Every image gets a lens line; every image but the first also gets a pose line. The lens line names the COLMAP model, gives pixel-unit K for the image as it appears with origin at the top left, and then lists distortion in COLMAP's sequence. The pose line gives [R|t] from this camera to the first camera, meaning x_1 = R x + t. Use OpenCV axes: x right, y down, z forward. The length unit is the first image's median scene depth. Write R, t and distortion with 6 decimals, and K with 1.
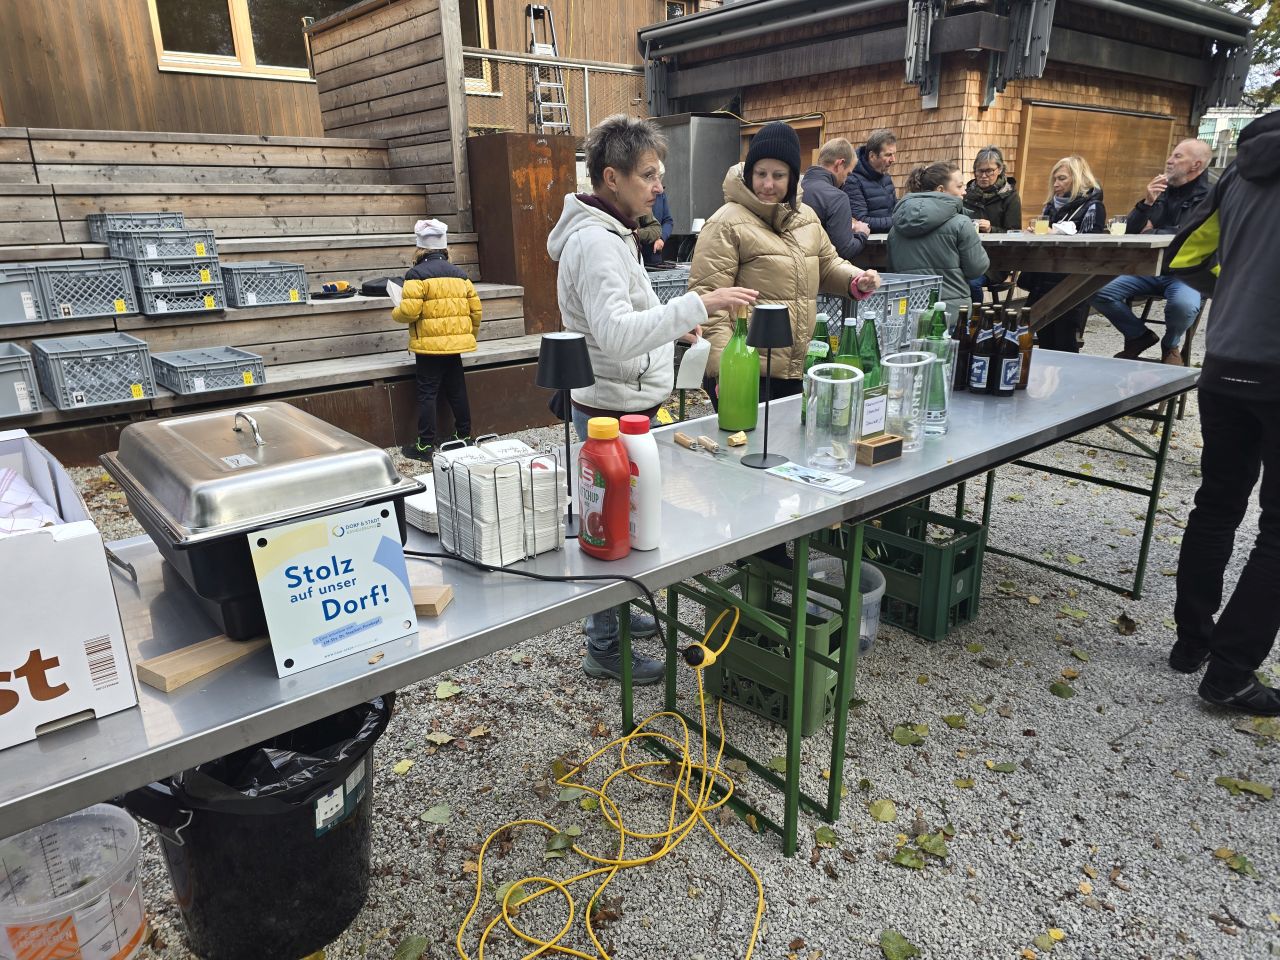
lens RADIAL K [[854.2, 0, 646.1], [0, 854.2, 479.7], [0, 0, 1]] dist [0.070723, -0.066652]
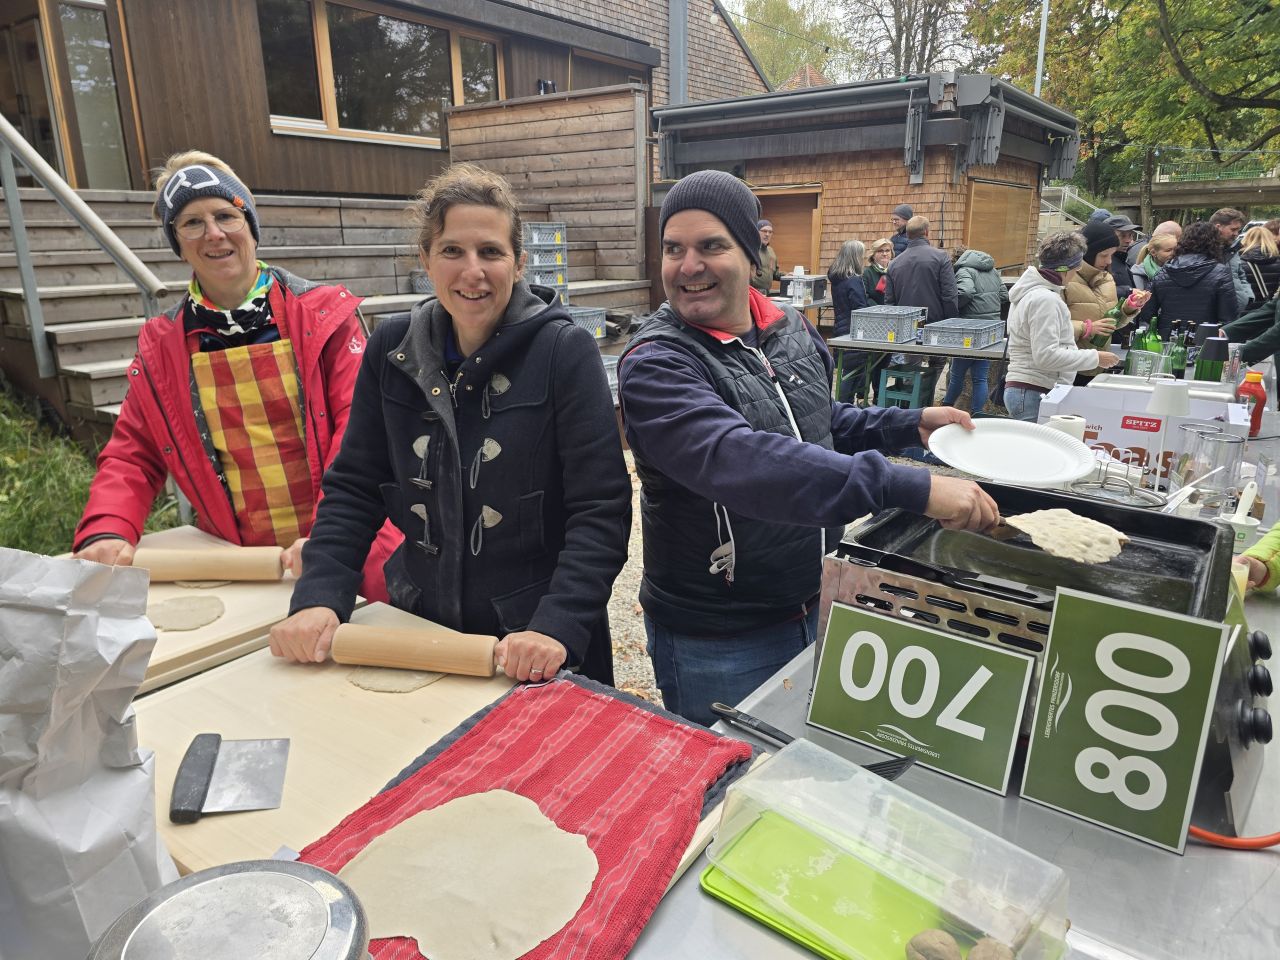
lens RADIAL K [[859.4, 0, 646.4], [0, 859.4, 472.4], [0, 0, 1]] dist [0.070970, -0.077177]
pose [[0.965800, -0.064433, 0.251155, -0.740223], [0.075031, 0.996640, -0.032843, 0.054967], [-0.248195, 0.050564, 0.967390, -0.302998]]
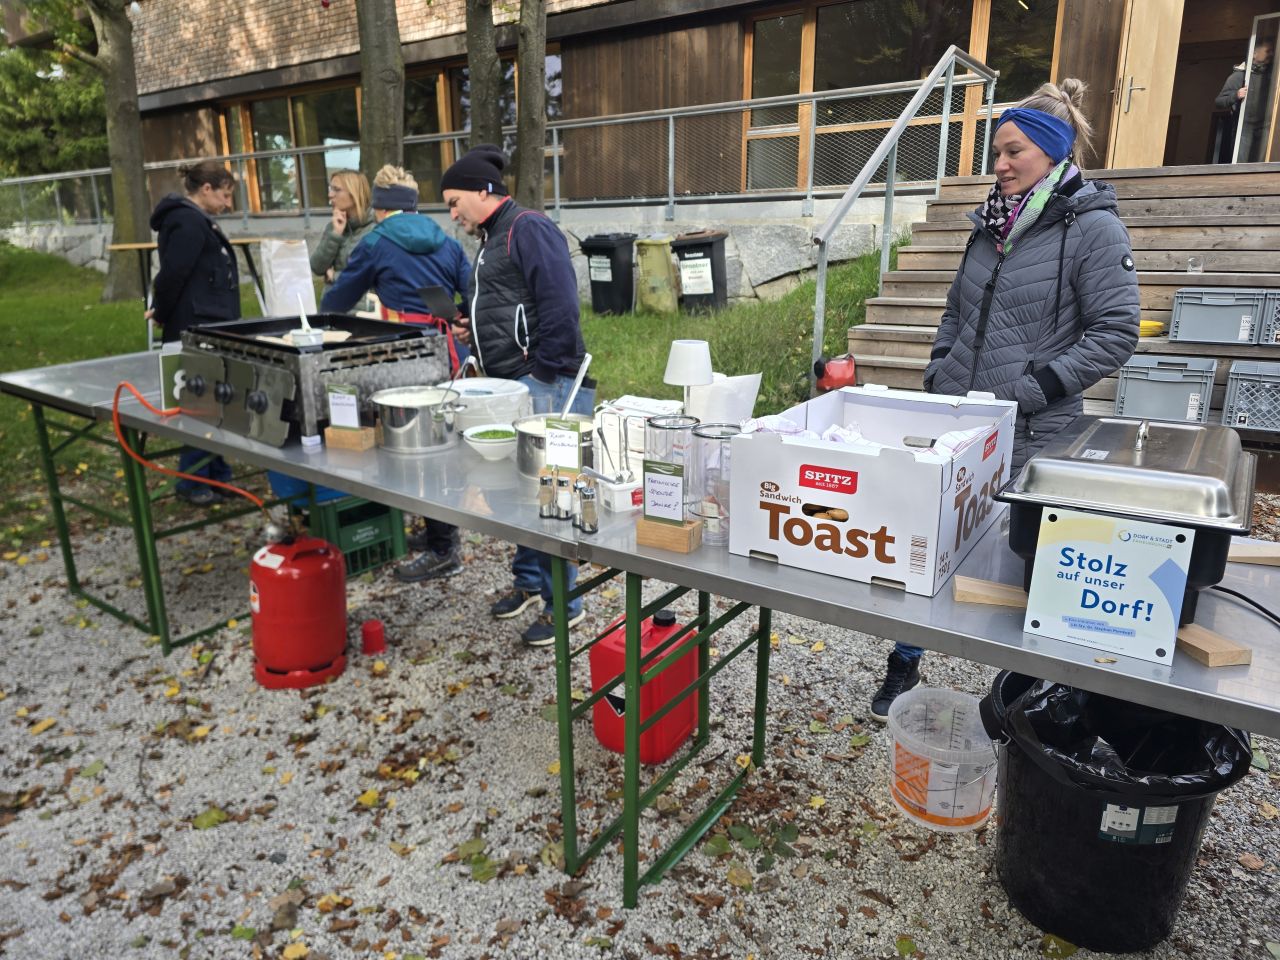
lens RADIAL K [[859.4, 0, 646.4], [0, 859.4, 472.4], [0, 0, 1]] dist [0.070970, -0.077177]
pose [[0.263224, 0.257115, -0.929841, 0.120424], [-0.294337, 0.939281, 0.176402, -0.007534], [0.918738, 0.227253, 0.322920, 0.025563]]
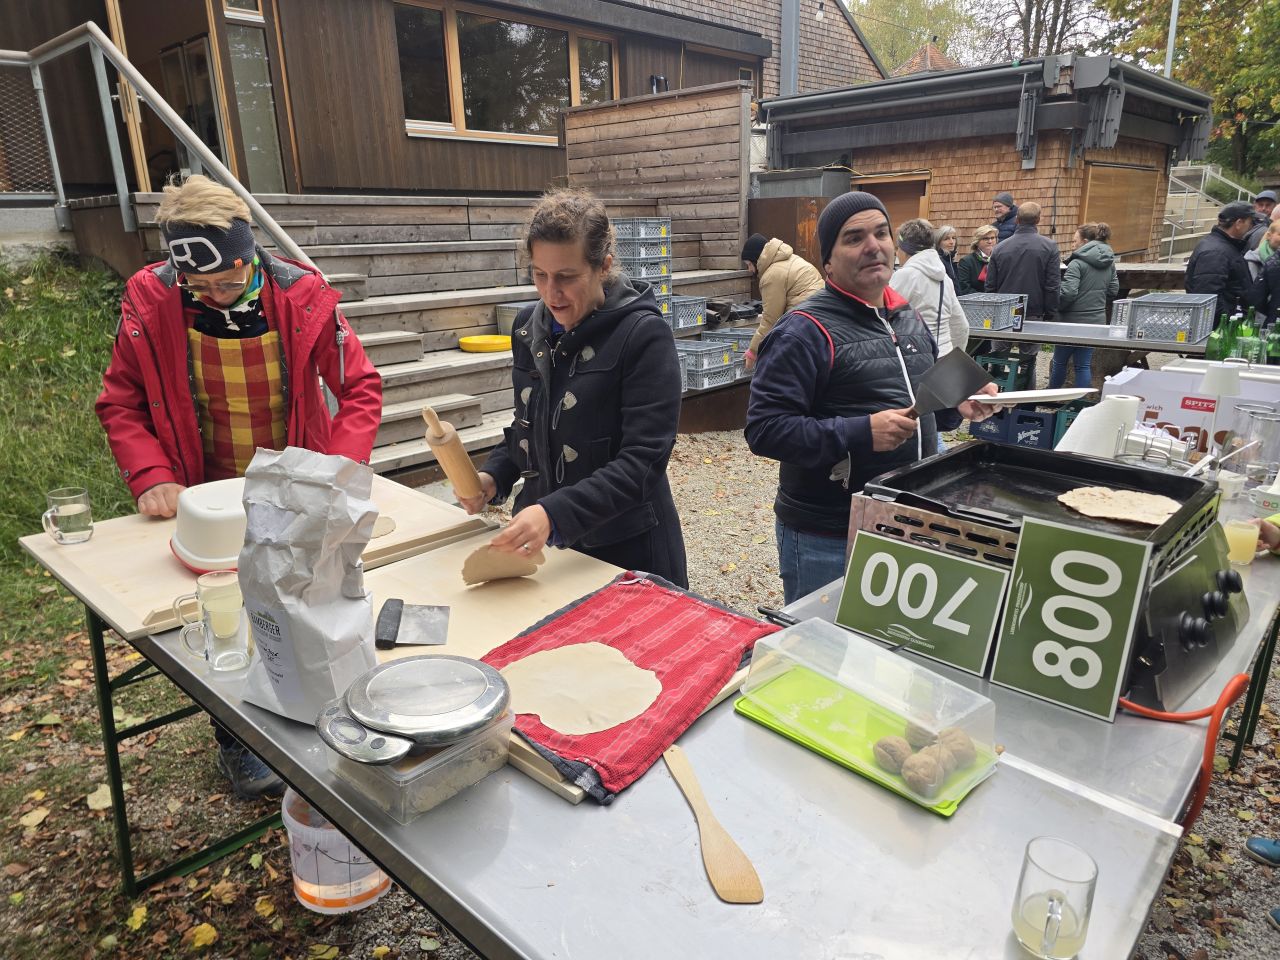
lens RADIAL K [[854.2, 0, 646.1], [0, 854.2, 479.7], [0, 0, 1]] dist [0.070723, -0.066652]
pose [[0.990447, -0.046331, 0.129880, -0.745767], [0.049179, 0.998613, -0.018806, 0.075691], [-0.128829, 0.025014, 0.991351, -0.391145]]
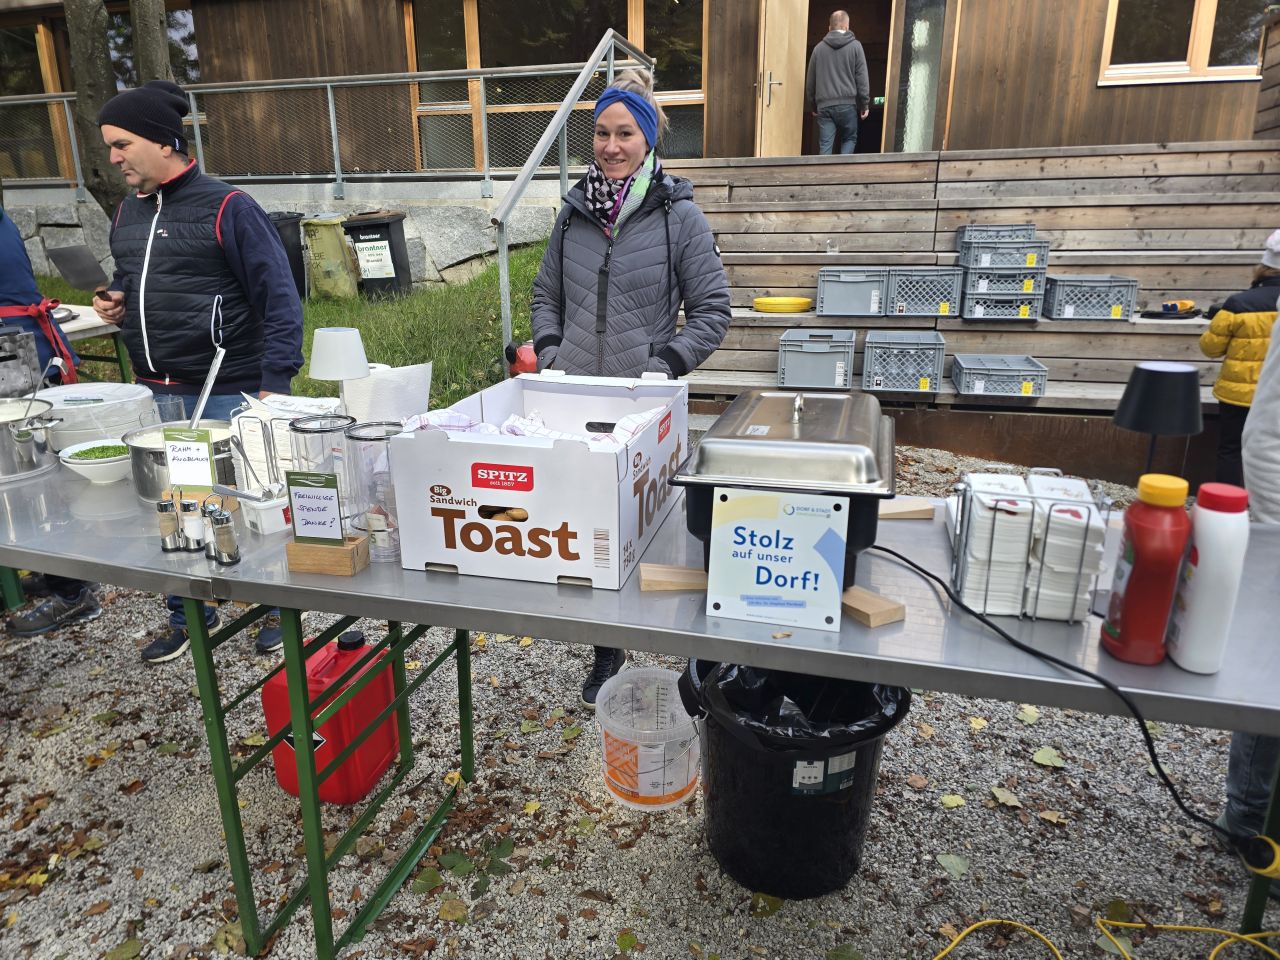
lens RADIAL K [[852.9, 0, 635.1], [0, 852.9, 478.0], [0, 0, 1]] dist [0.078661, -0.072078]
pose [[0.561595, 0.241272, -0.791453, 0.095330], [-0.255776, 0.960313, 0.111256, -0.012205], [0.786886, 0.139954, 0.601019, 0.053583]]
